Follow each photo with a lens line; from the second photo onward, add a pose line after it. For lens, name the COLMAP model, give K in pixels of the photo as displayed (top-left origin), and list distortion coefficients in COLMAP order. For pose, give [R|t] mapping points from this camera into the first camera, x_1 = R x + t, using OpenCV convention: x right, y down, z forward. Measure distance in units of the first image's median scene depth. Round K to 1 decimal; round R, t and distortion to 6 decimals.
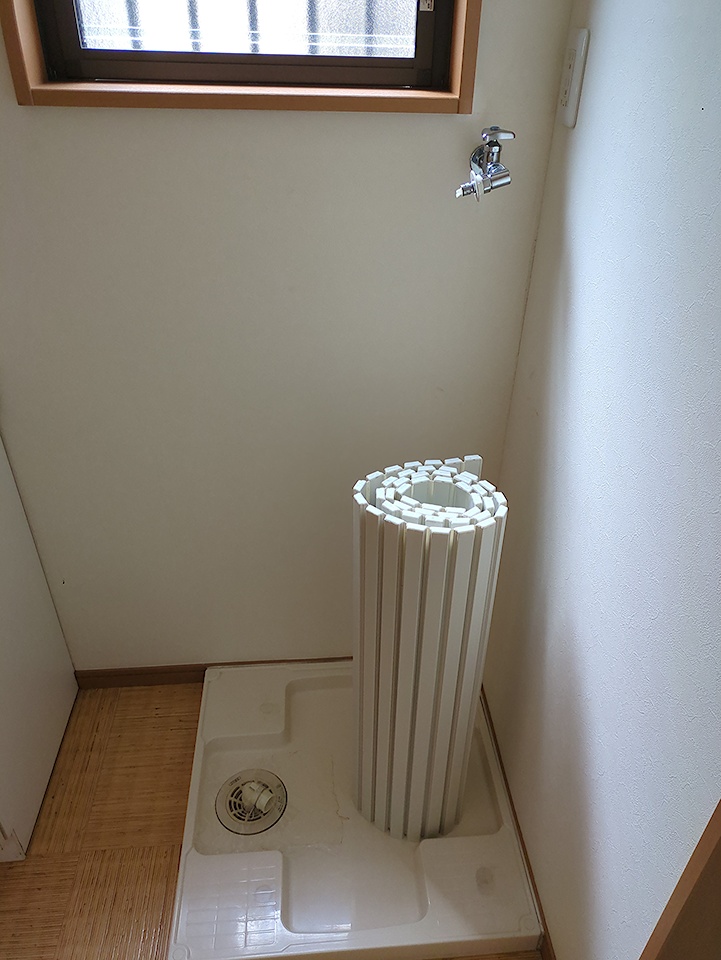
lens RADIAL K [[706.9, 0, 362.0], [0, 706.9, 516.7], [0, 0, 1]] dist [0.002318, 0.003620]
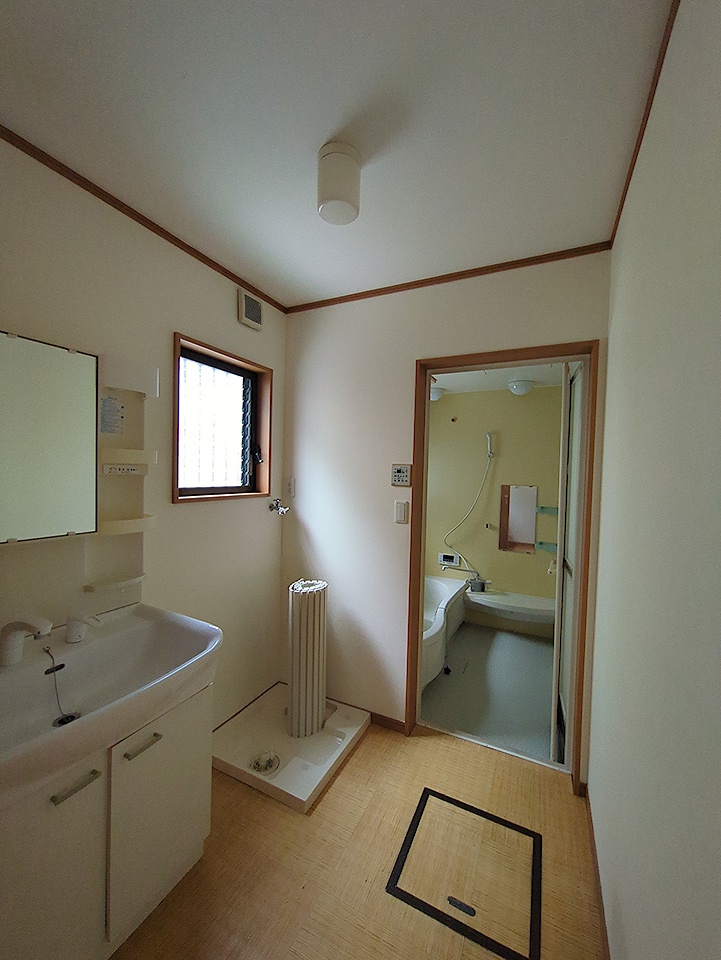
lens RADIAL K [[375.5, 0, 360.5], [0, 375.5, 480.0], [0, 0, 1]] dist [-0.000394, -0.000048]
pose [[0.515572, -0.017872, 0.856660, -1.334627], [0.481552, 0.832998, -0.272438, 0.164212], [-0.708727, 0.552988, 0.438077, -0.330817]]
